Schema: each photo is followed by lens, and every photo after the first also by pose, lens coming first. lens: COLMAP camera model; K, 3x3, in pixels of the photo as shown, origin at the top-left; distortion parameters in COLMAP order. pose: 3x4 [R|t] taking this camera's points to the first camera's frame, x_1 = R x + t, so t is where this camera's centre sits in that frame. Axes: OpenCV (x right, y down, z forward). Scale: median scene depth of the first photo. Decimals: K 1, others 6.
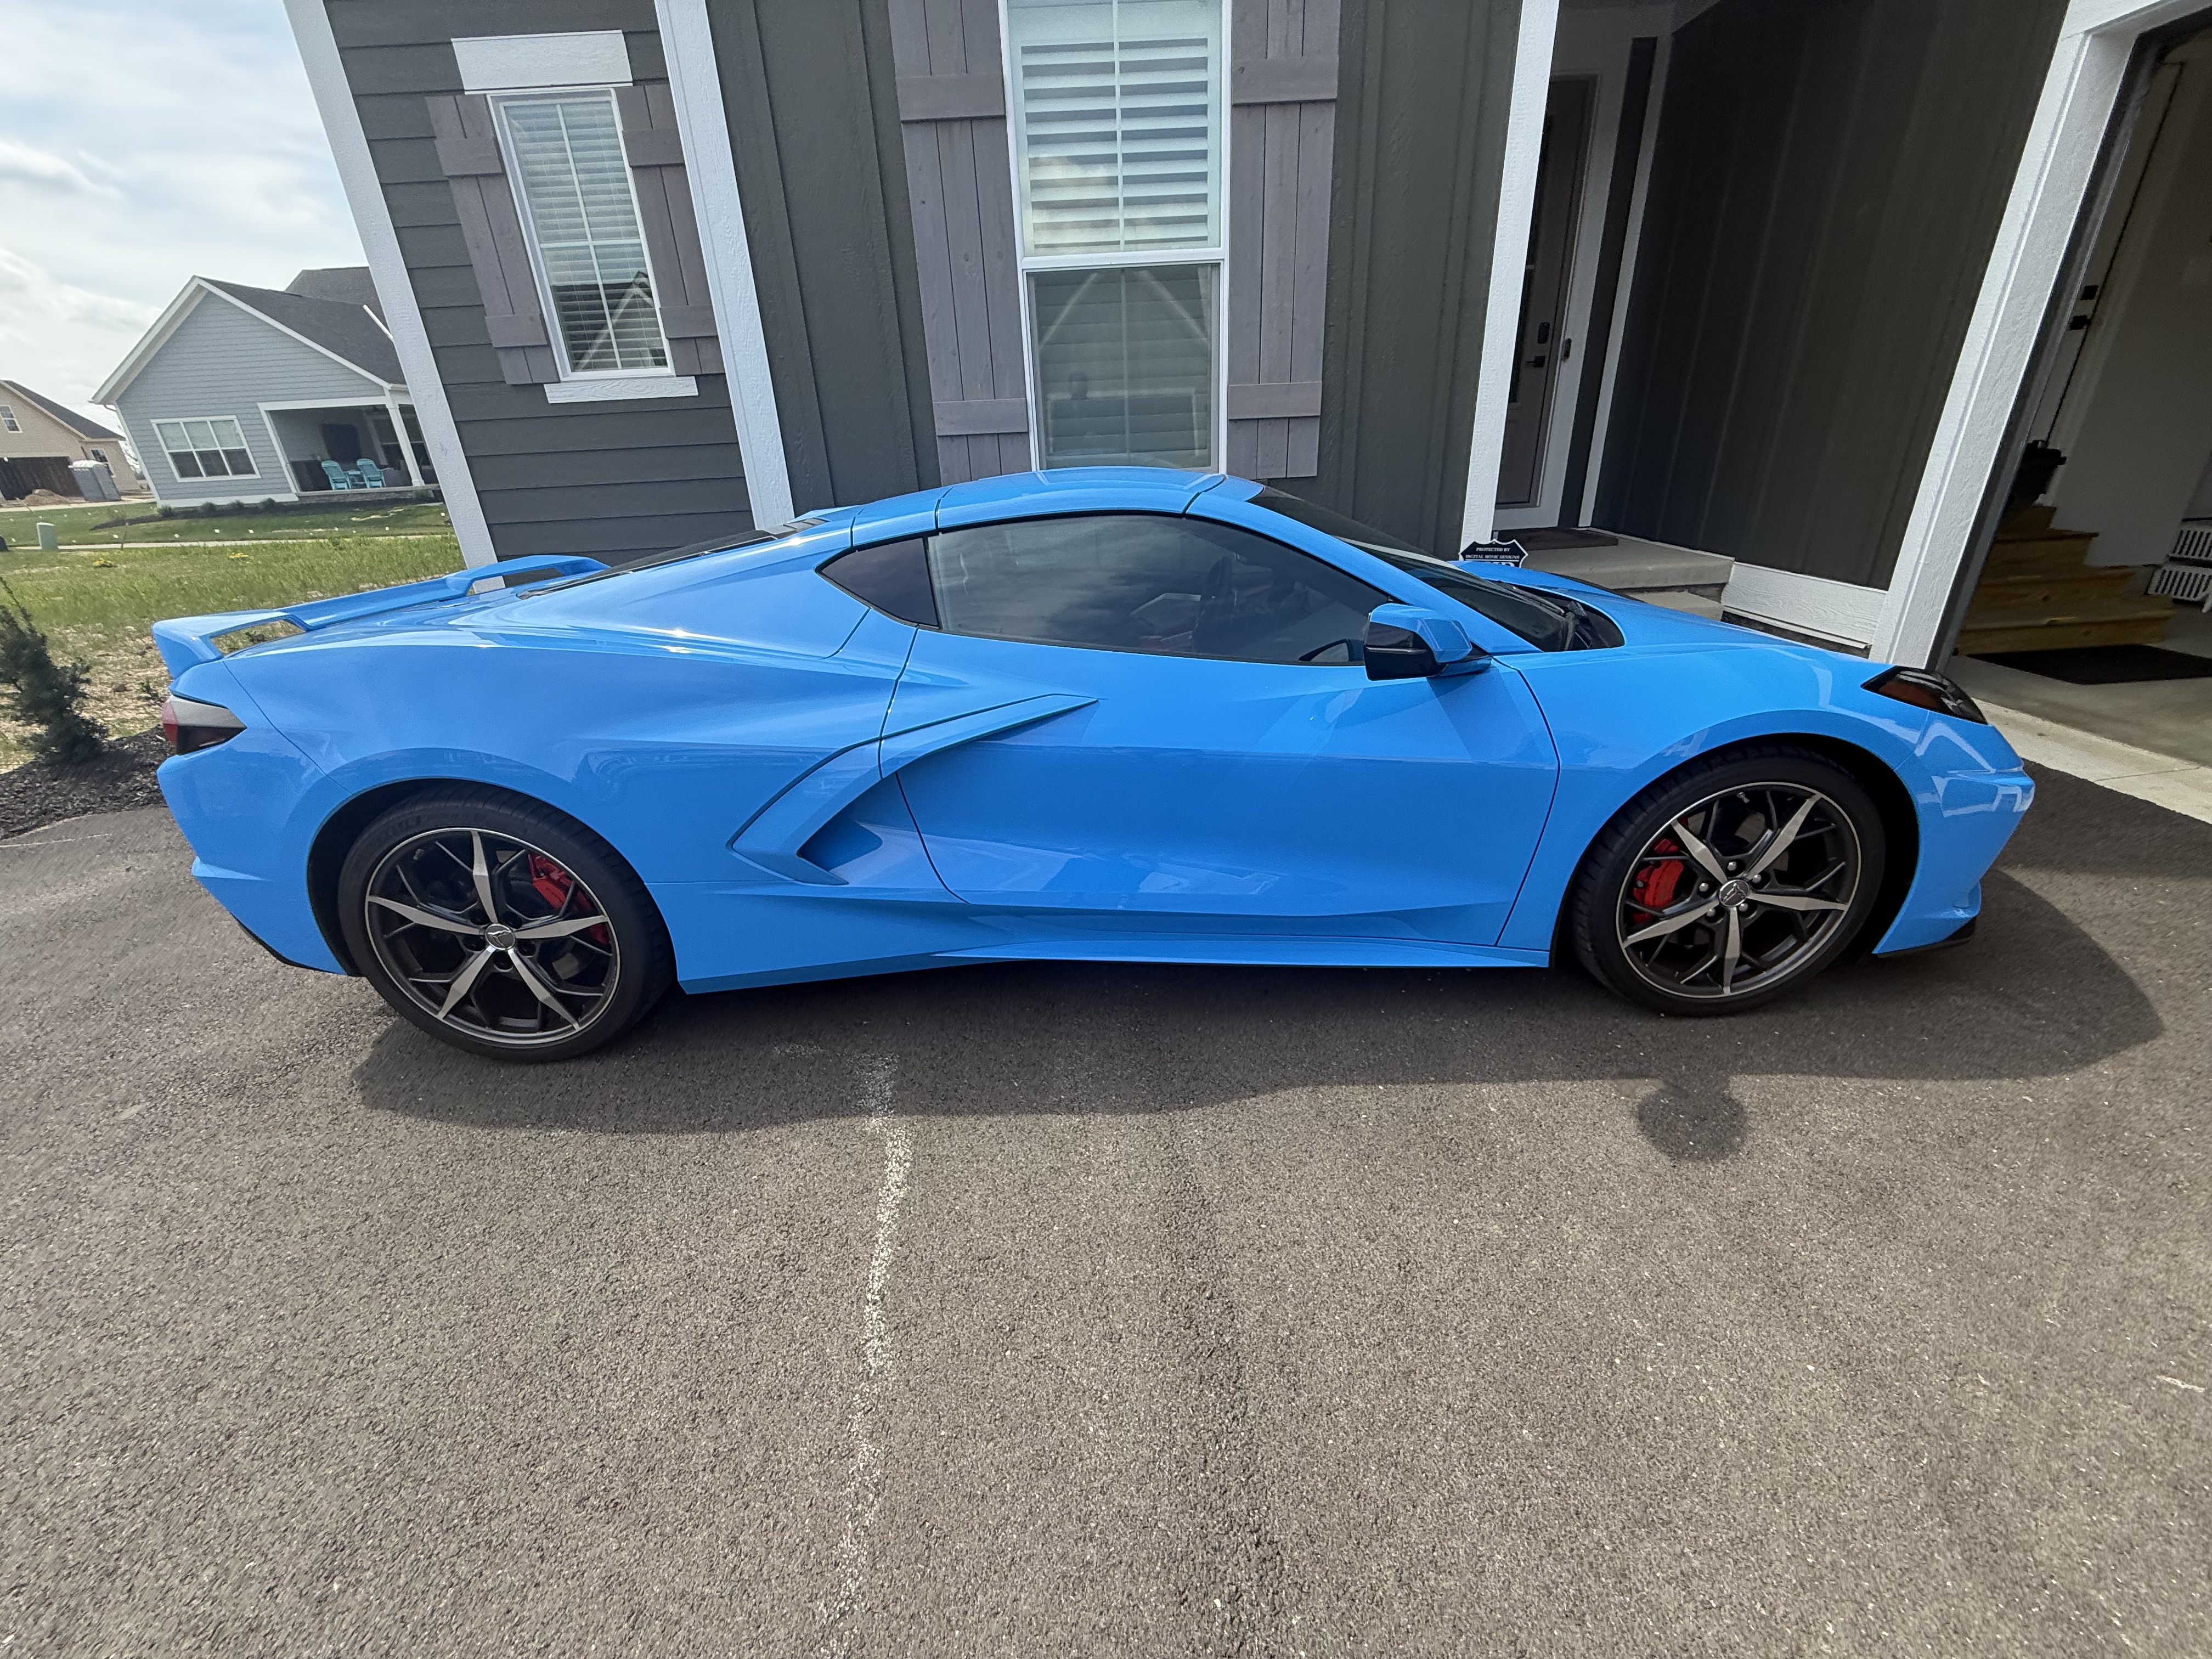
lens RADIAL K [[882.9, 0, 1113.4], [0, 882.9, 836.3], [0, 0, 1]] dist [-0.002343, -0.000401]
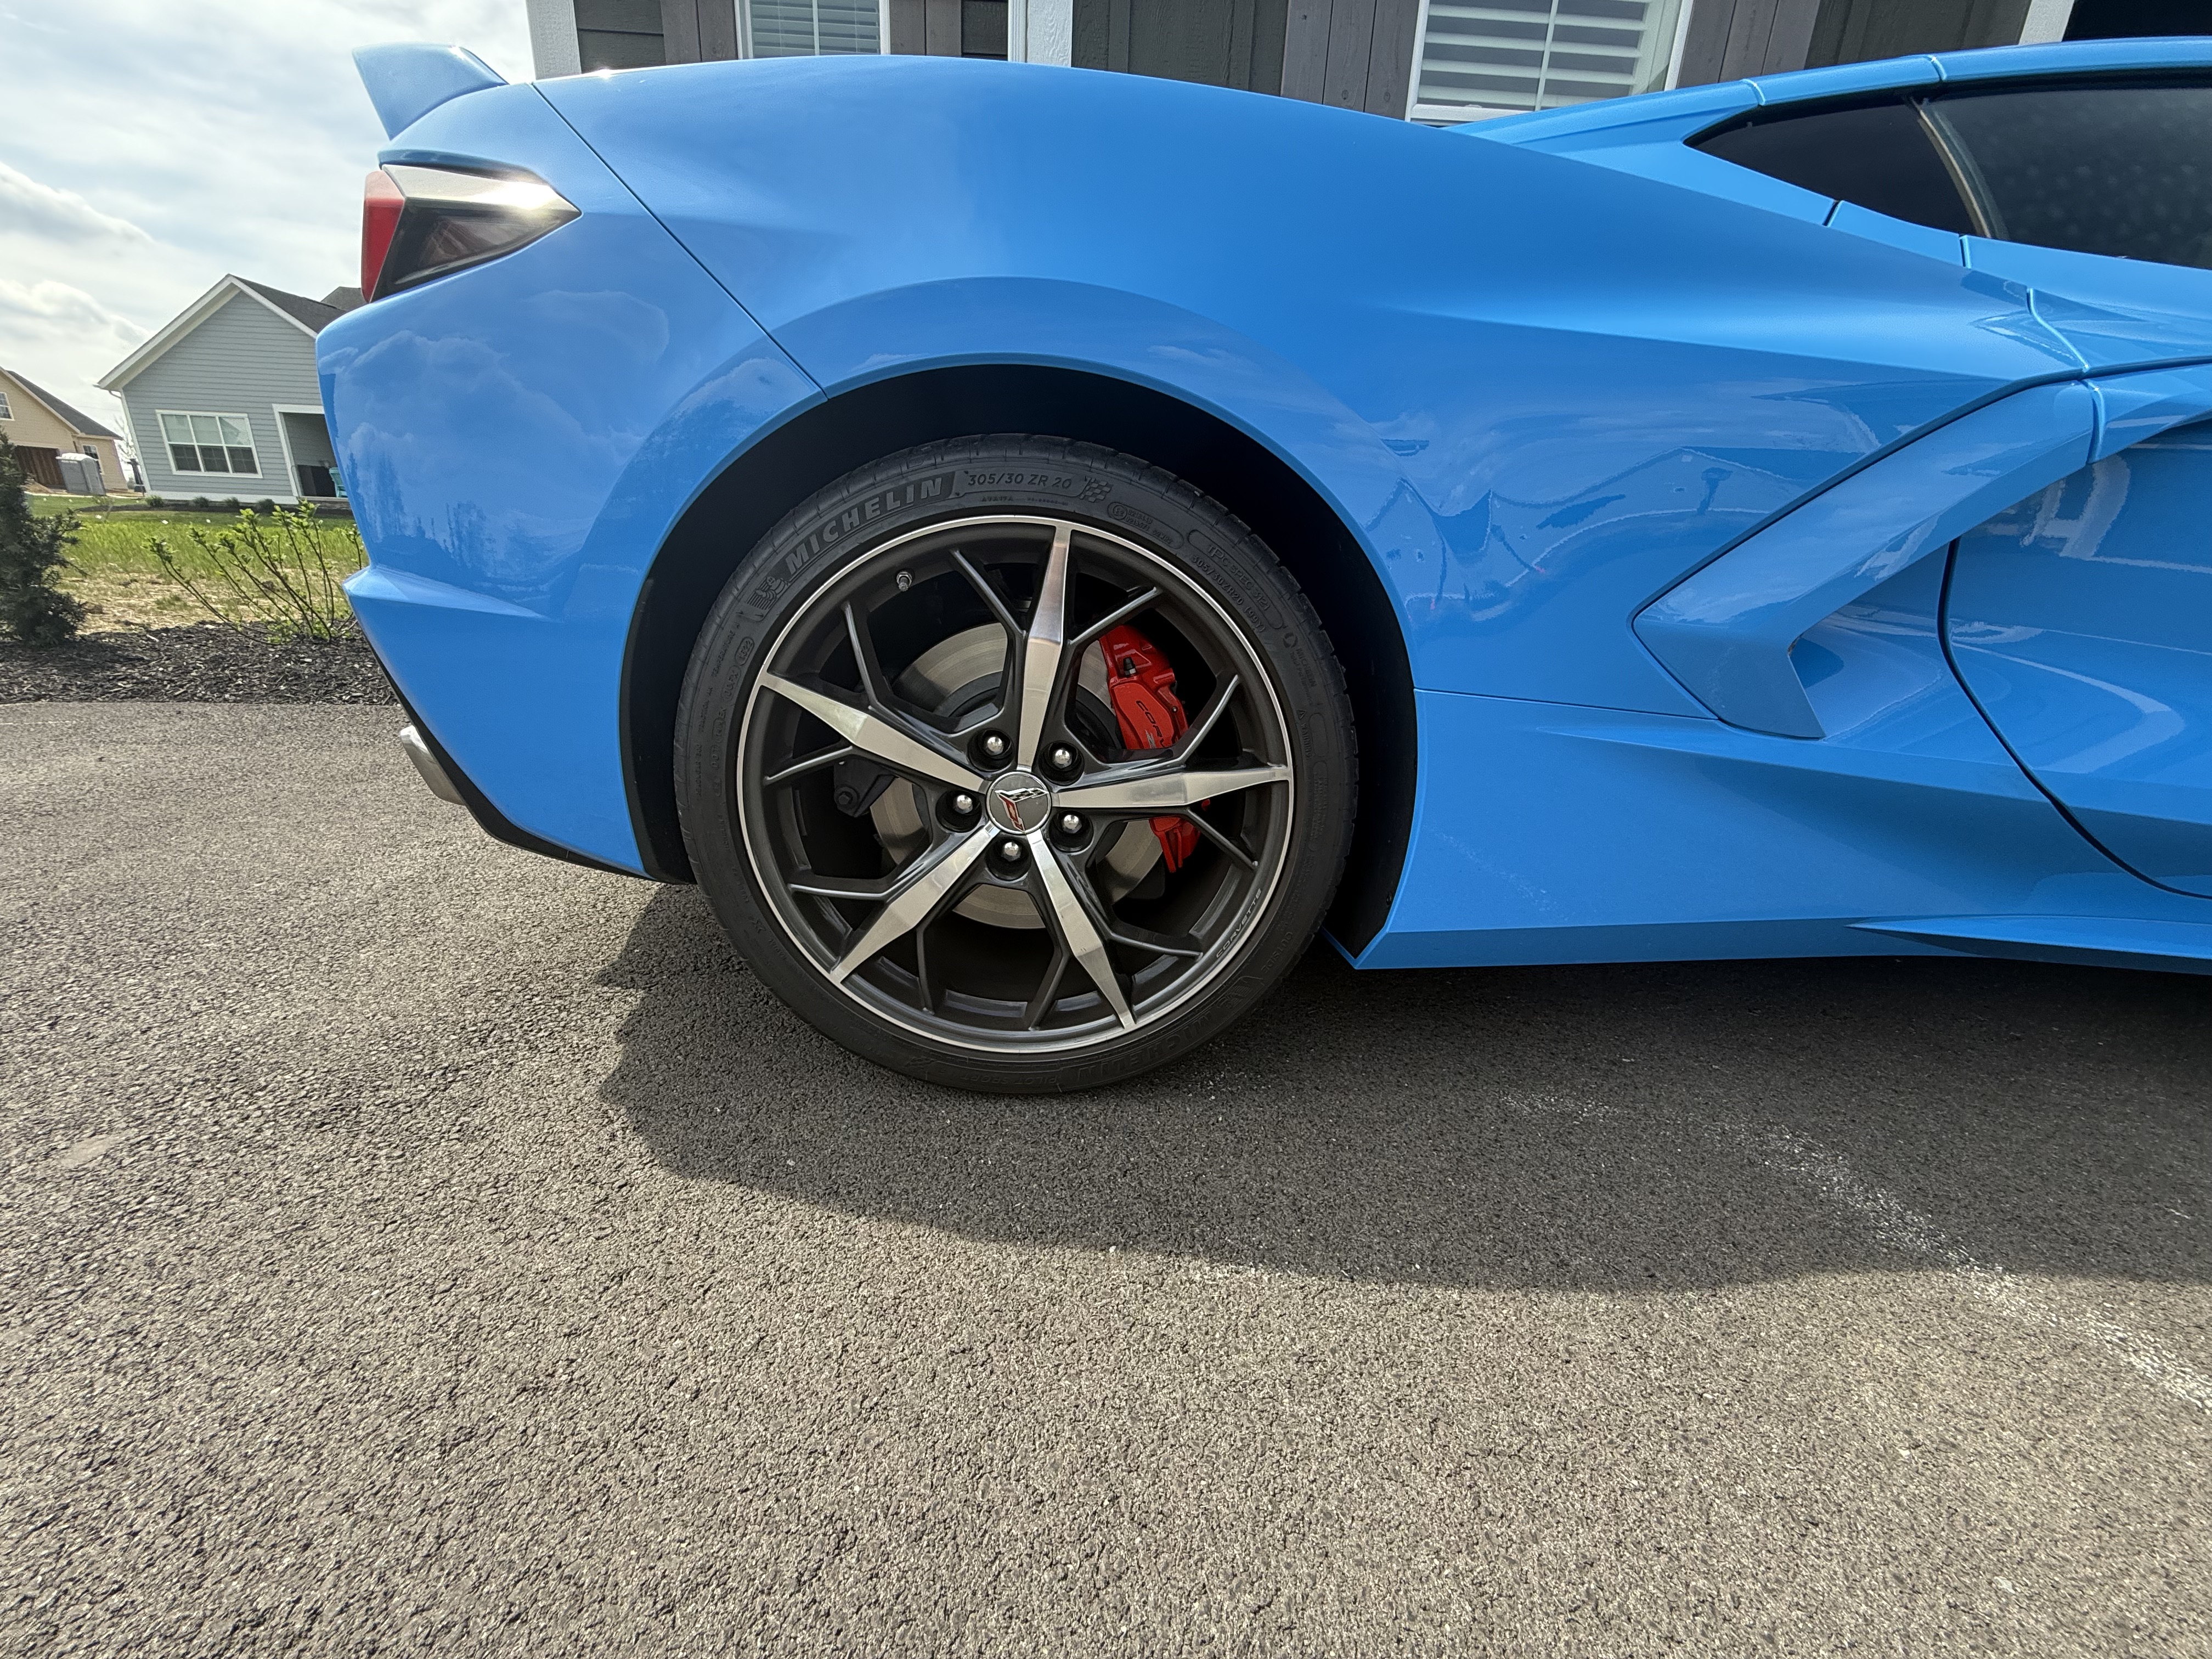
lens RADIAL K [[882.9, 0, 1106.9], [0, 882.9, 830.5], [0, 0, 1]] dist [-0.002343, -0.000401]
pose [[0.996583, 0.075262, 0.034025, -0.491785], [-0.071332, 0.991929, -0.104823, 0.127660], [-0.041639, 0.102038, 0.993909, 0.407838]]
